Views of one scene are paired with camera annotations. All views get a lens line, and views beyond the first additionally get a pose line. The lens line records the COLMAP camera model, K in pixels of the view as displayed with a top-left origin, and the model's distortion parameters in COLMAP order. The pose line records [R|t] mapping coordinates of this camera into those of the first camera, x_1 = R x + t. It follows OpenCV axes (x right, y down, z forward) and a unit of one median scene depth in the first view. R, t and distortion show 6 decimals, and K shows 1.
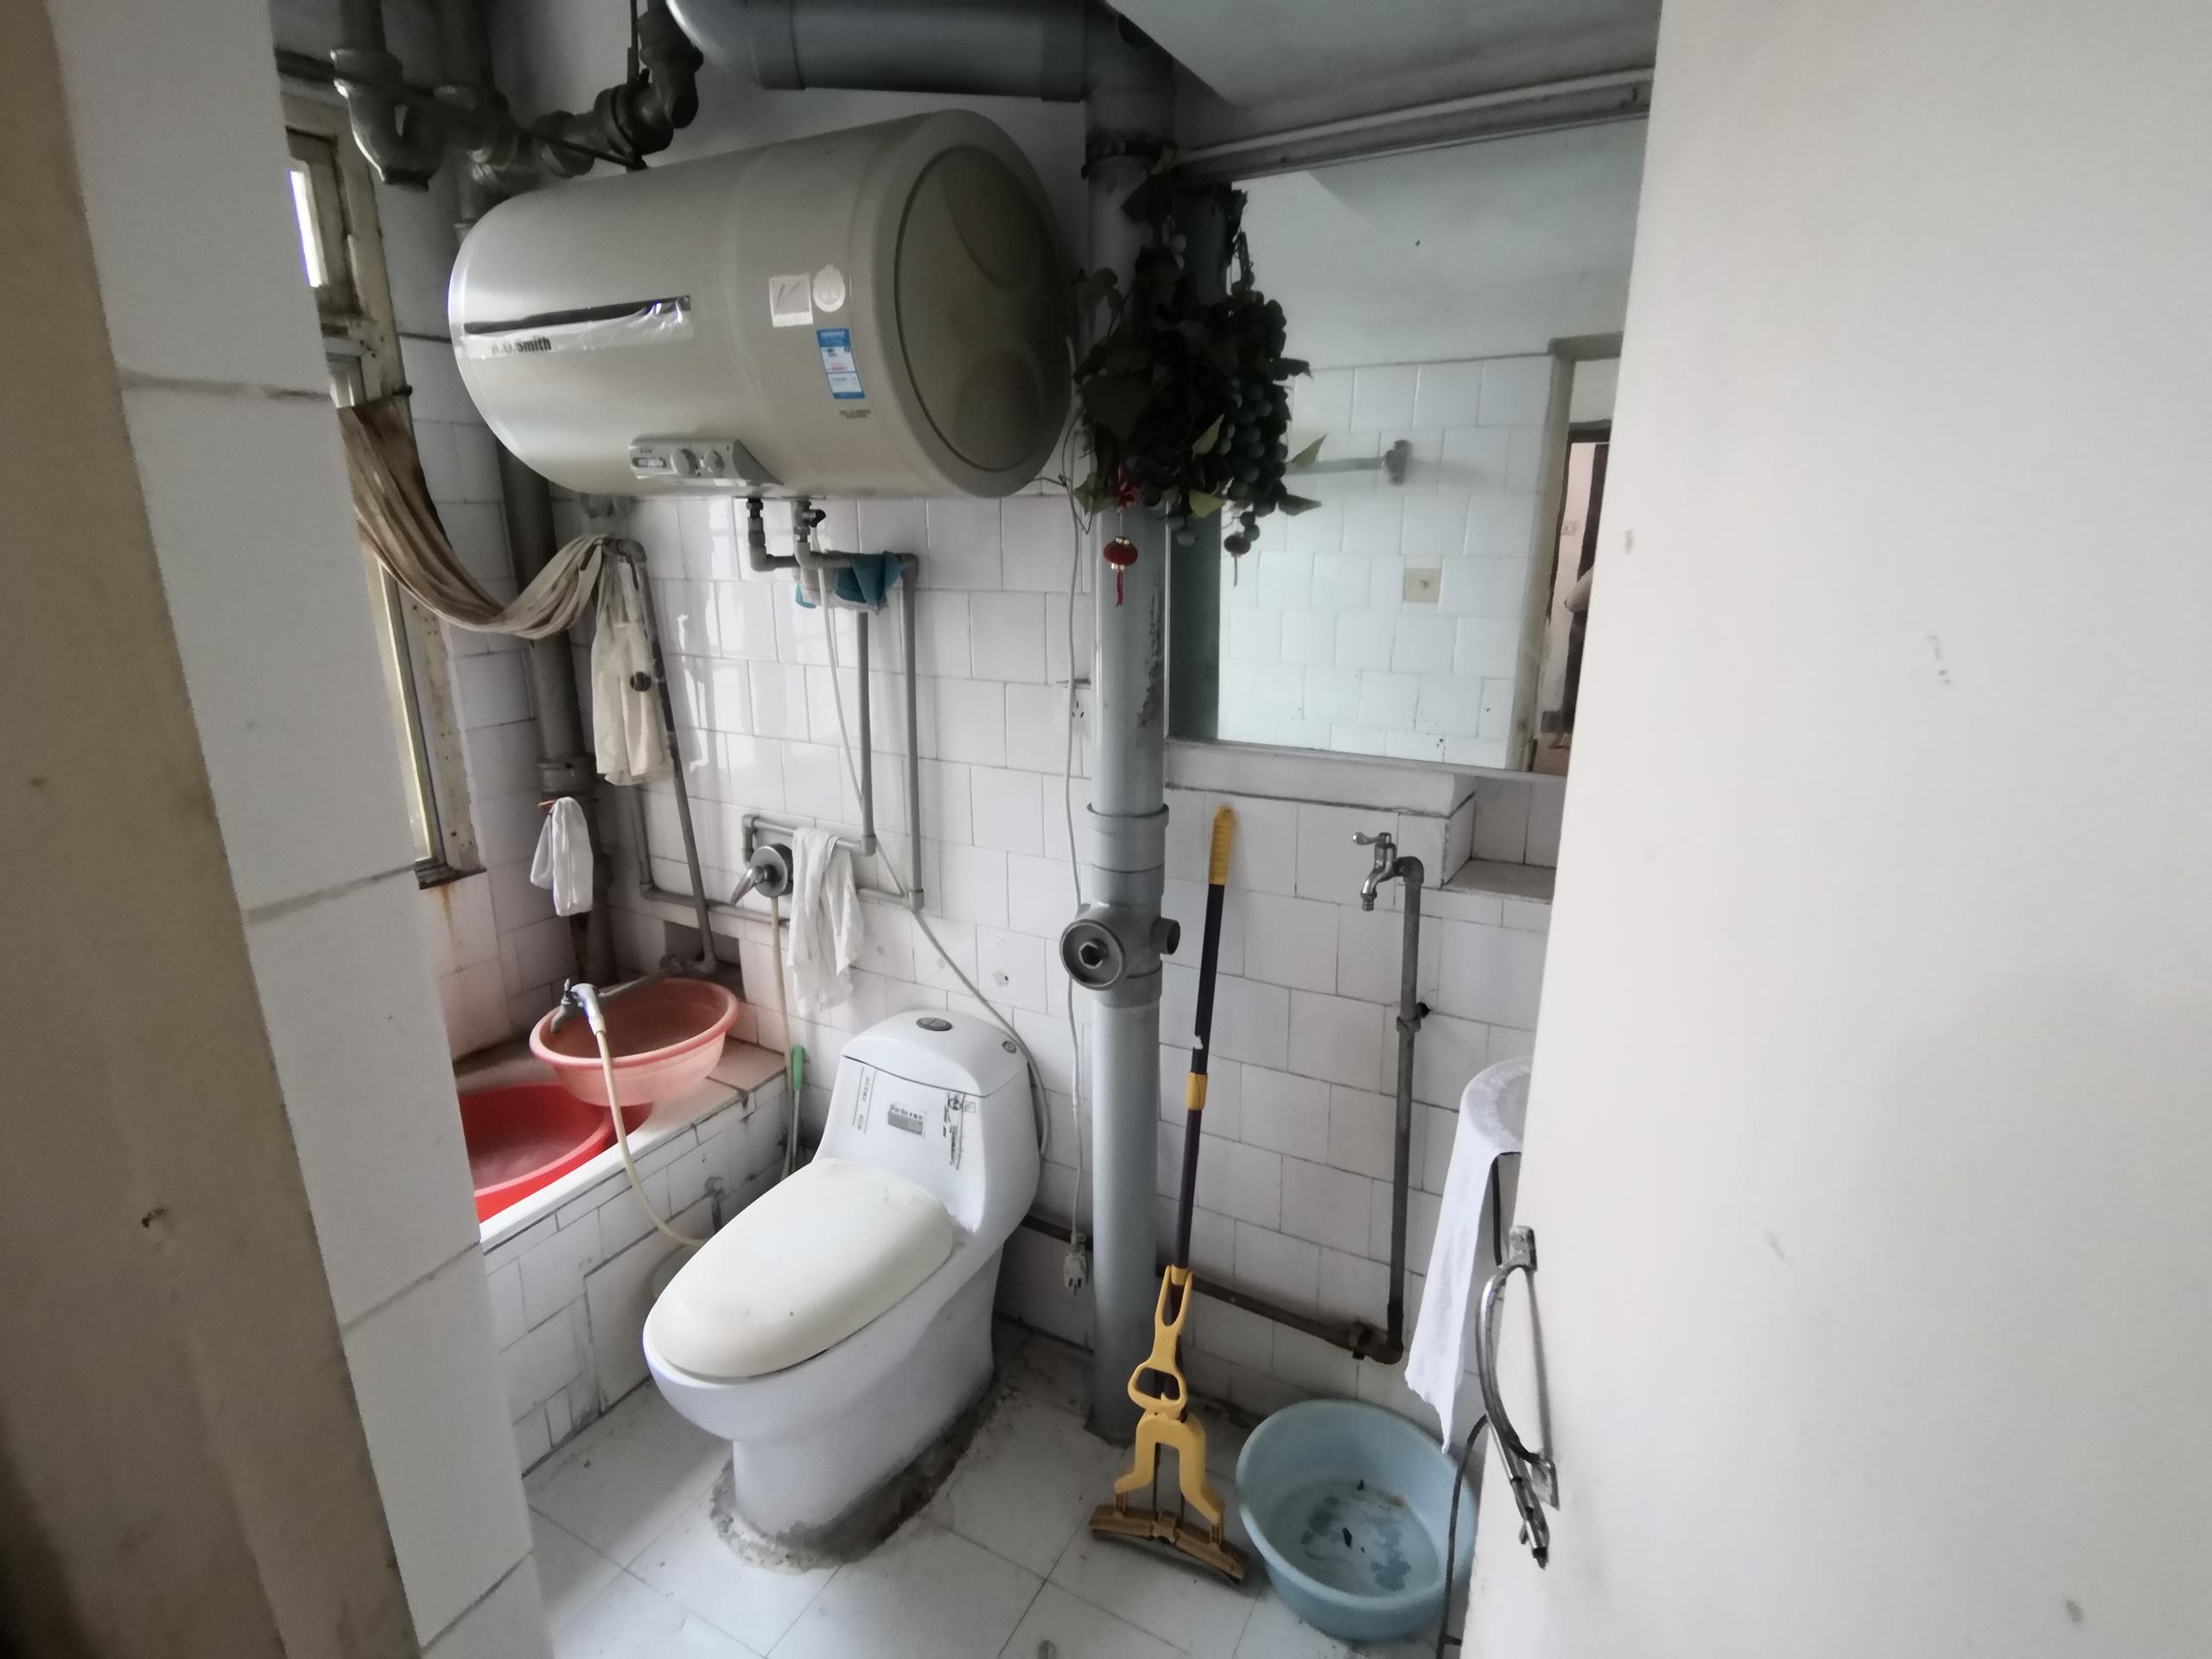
lens RADIAL K [[1078.1, 0, 1091.0], [0, 1078.1, 834.0], [0, 0, 1]] dist [0.000508, 0.000225]
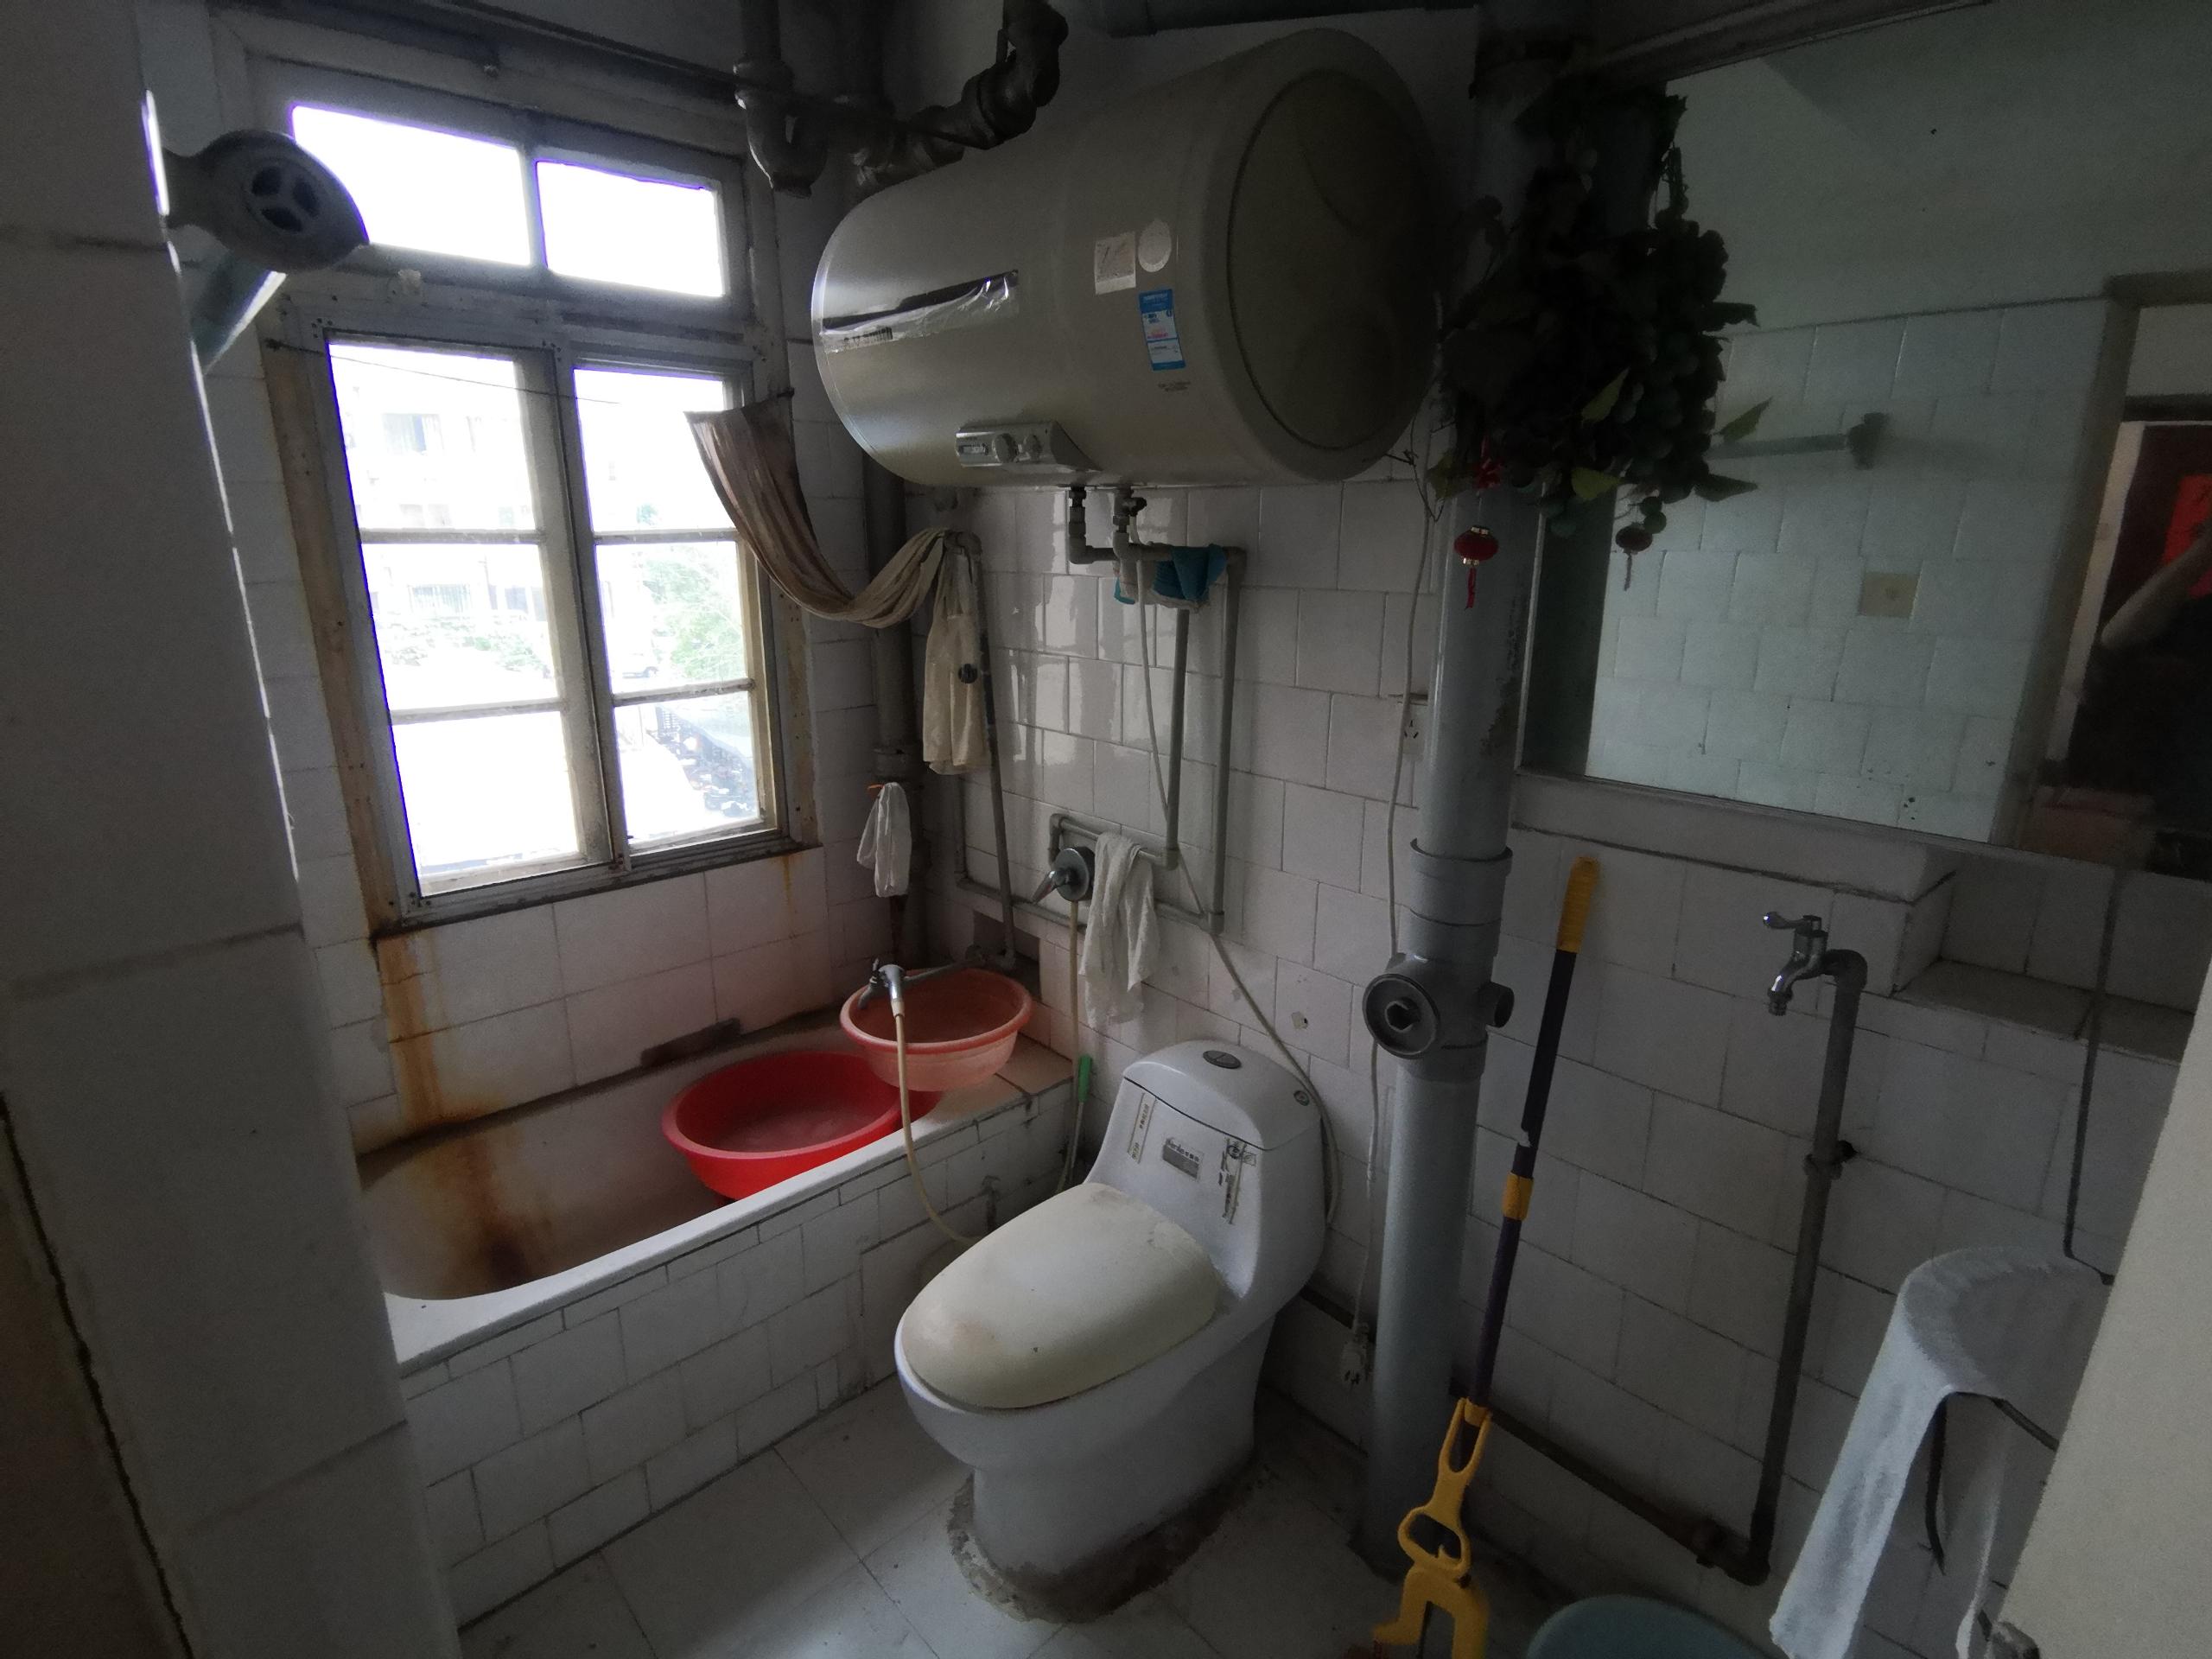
lens RADIAL K [[1071.9, 0, 1094.6], [0, 1071.9, 828.8], [0, 0, 1]] dist [0.013542, -0.017592]
pose [[0.947134, 0.087798, -0.308590, 0.019414], [-0.089576, 0.995944, 0.008431, -0.019784], [0.308079, 0.019657, 0.951158, 0.106415]]
